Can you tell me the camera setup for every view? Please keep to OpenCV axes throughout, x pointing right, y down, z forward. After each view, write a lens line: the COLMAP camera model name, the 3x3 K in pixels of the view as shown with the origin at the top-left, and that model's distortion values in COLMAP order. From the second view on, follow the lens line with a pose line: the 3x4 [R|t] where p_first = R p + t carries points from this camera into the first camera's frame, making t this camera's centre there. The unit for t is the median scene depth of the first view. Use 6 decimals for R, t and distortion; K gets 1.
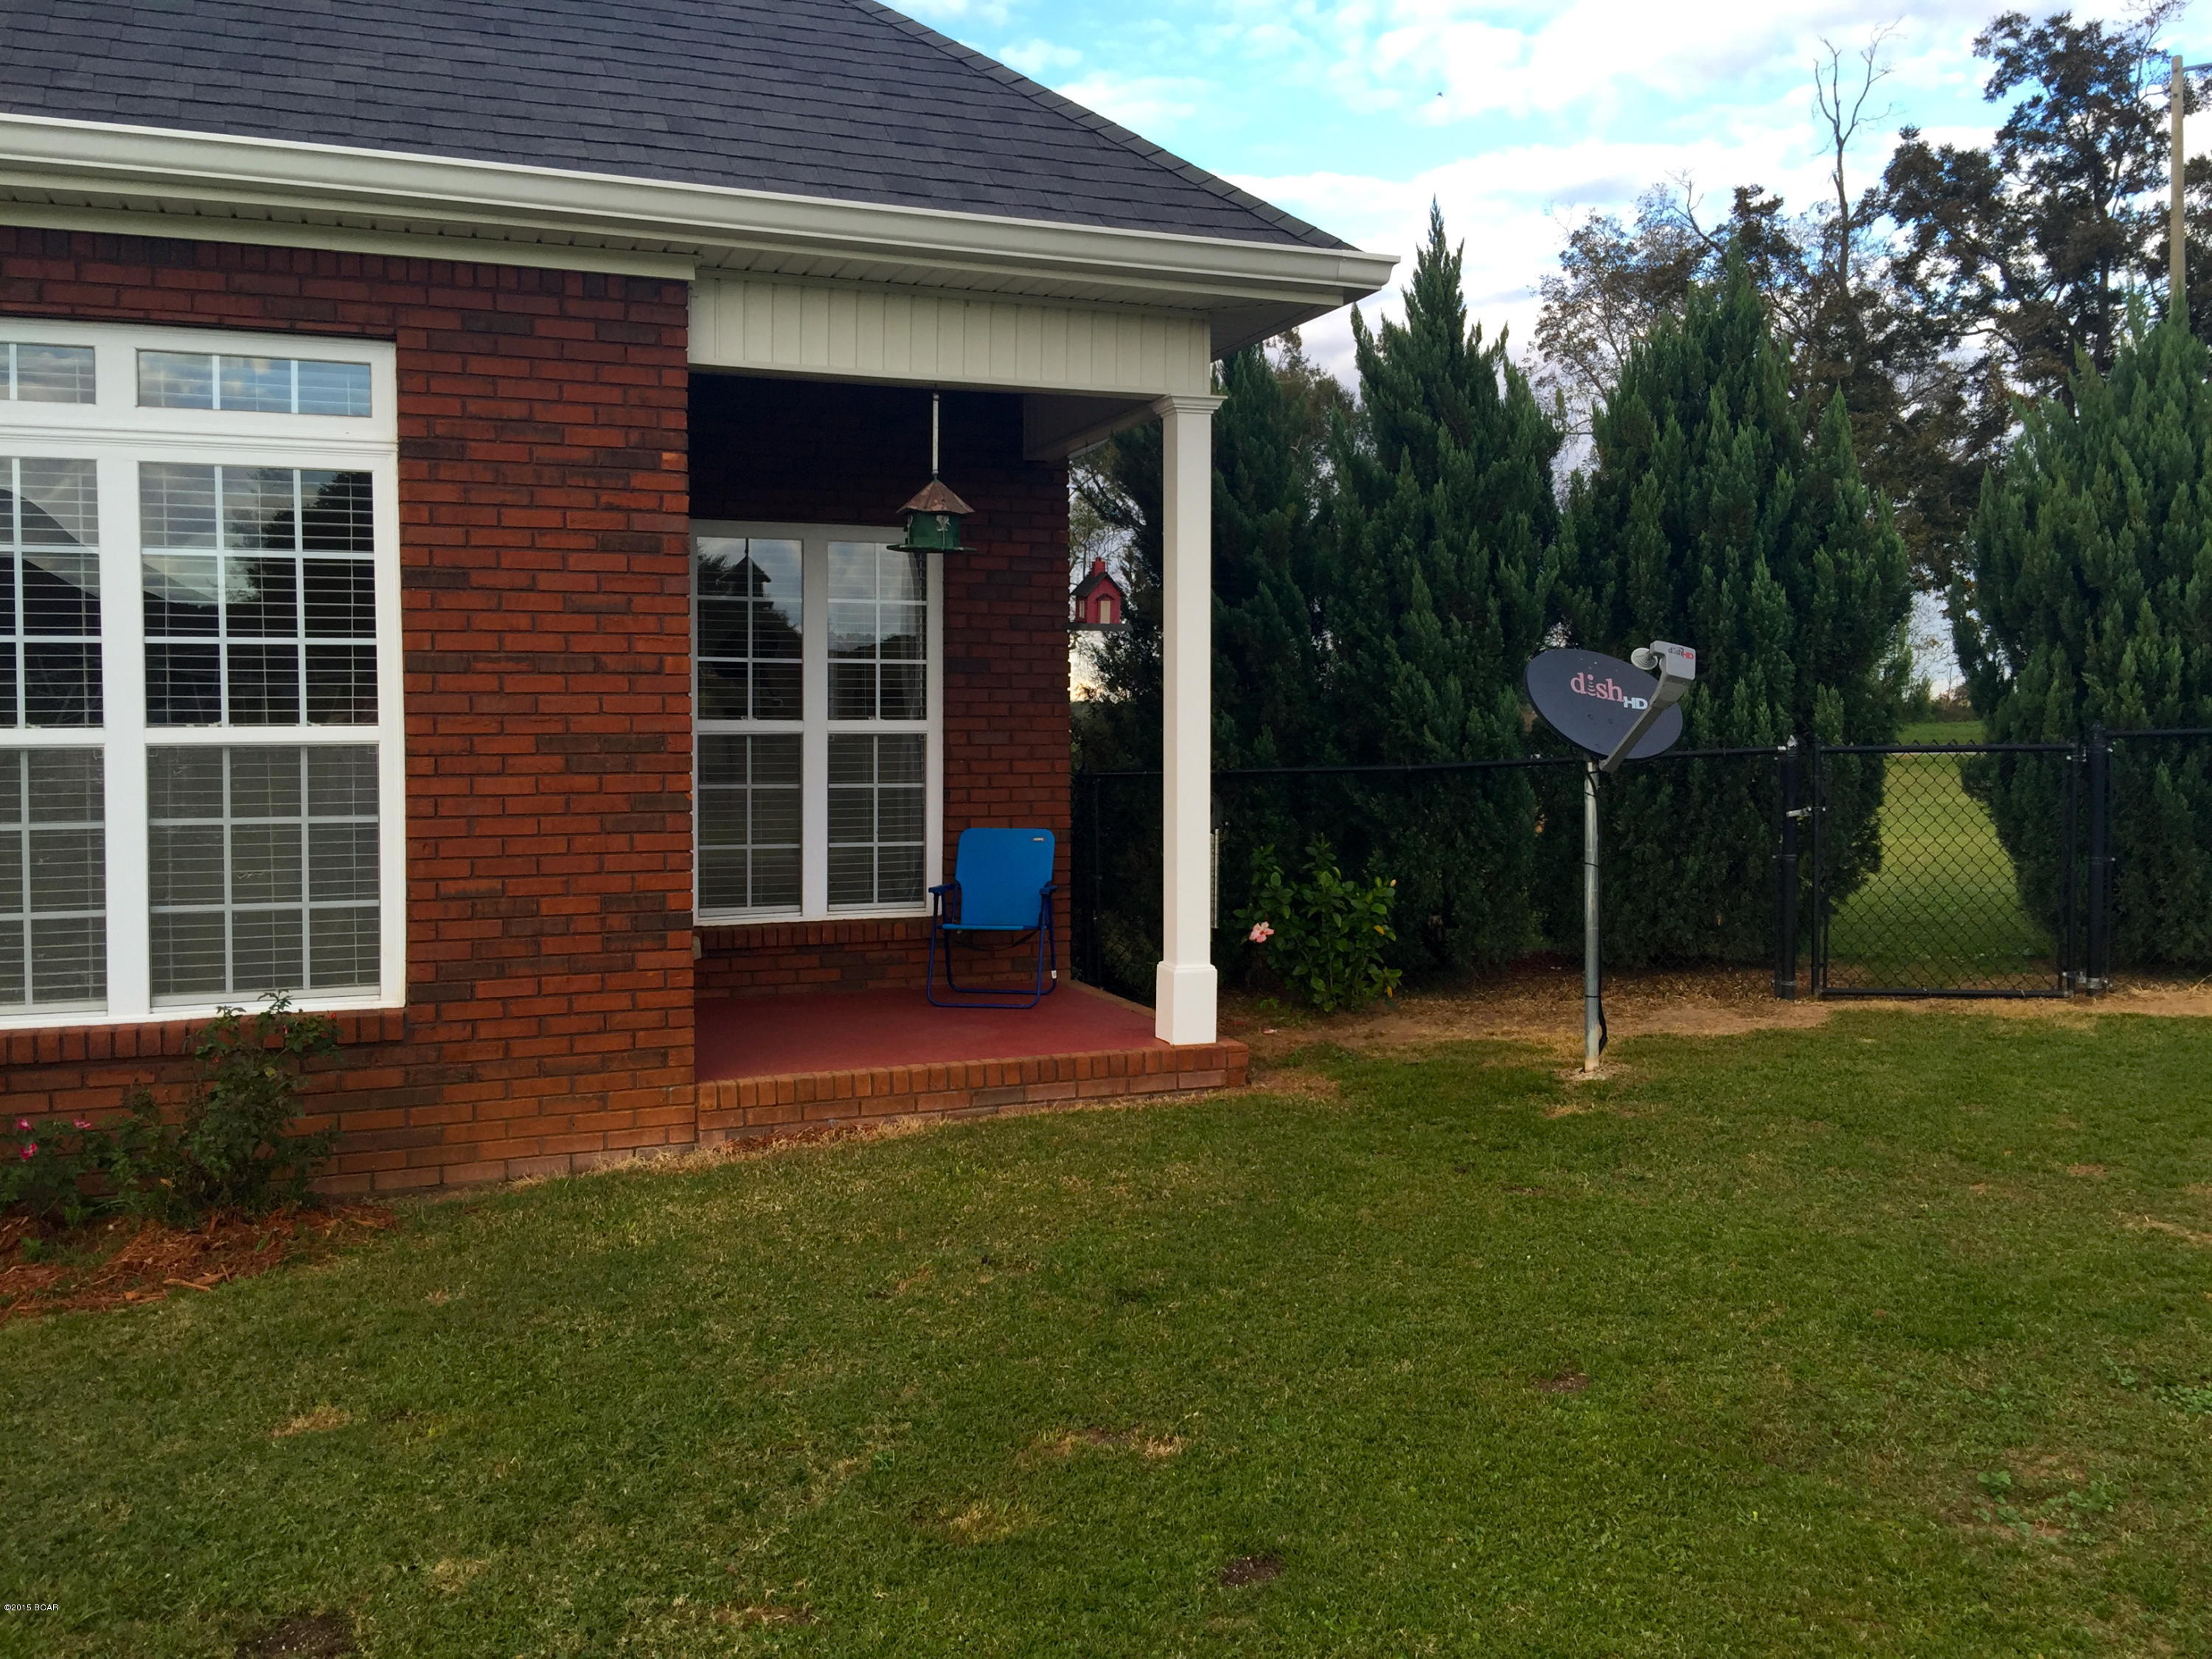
lens RADIAL K [[1874.8, 0, 1103.6], [0, 1874.8, 829.2], [0, 0, 1]] dist [0.084525, -0.138509]
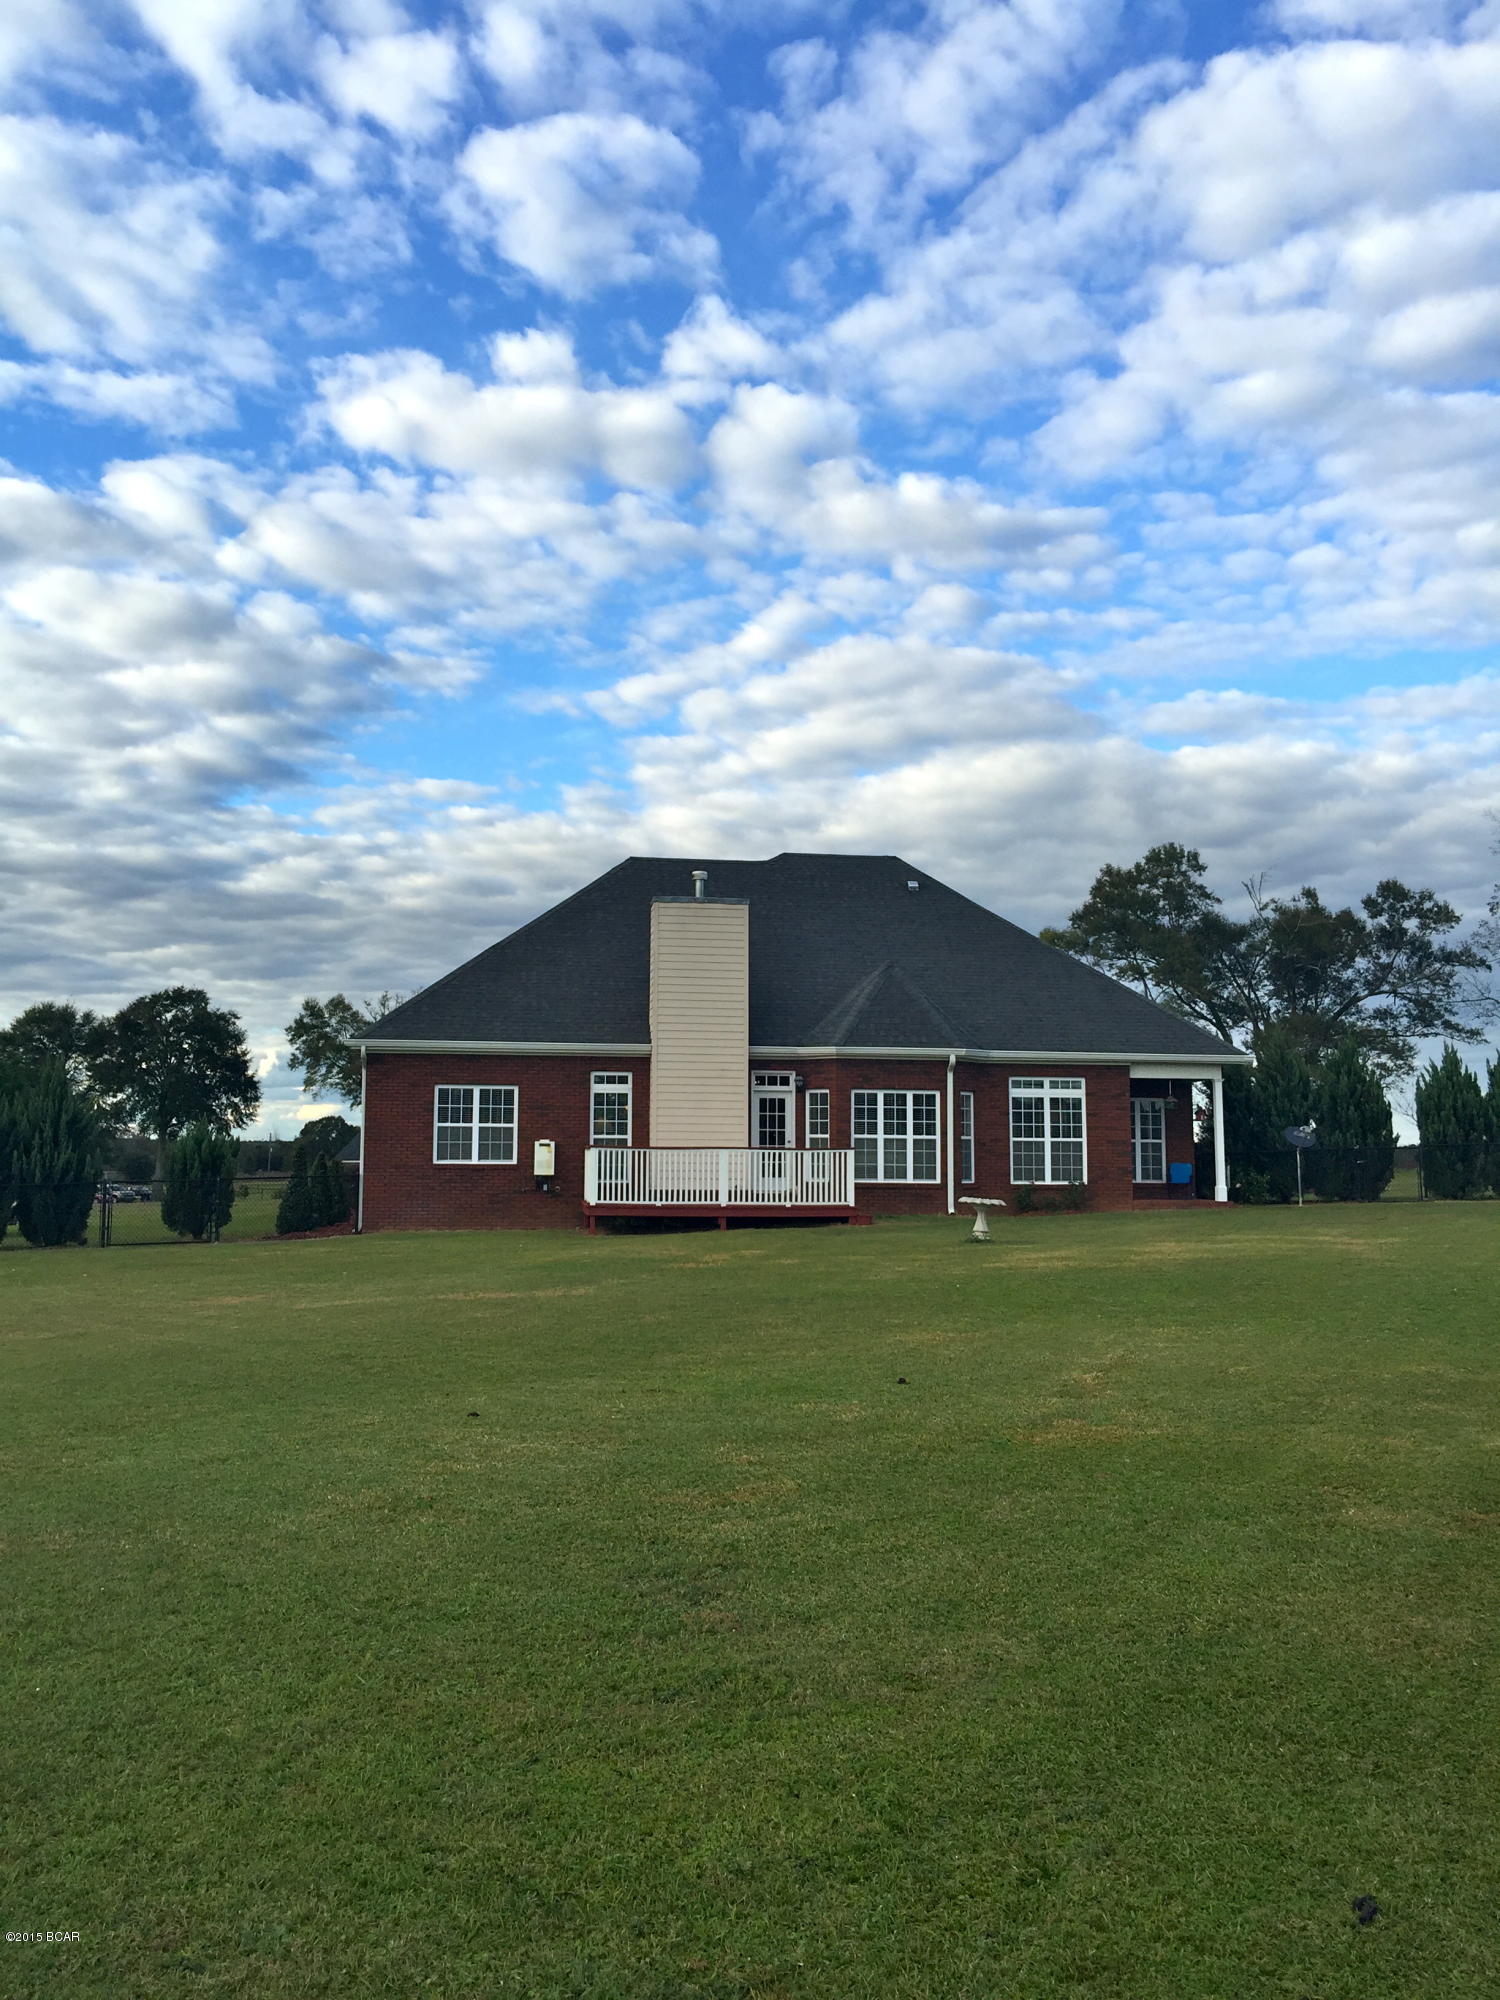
lens RADIAL K [[1695.1, 0, 752.3], [0, 1695.1, 990.4], [0, 0, 1]] dist [0.084525, -0.138509]
pose [[0.972409, -0.019277, -0.232484, -0.093600], [-0.019265, 0.986540, -0.162380, 0.282248], [0.232485, 0.162378, 0.958949, -3.360676]]
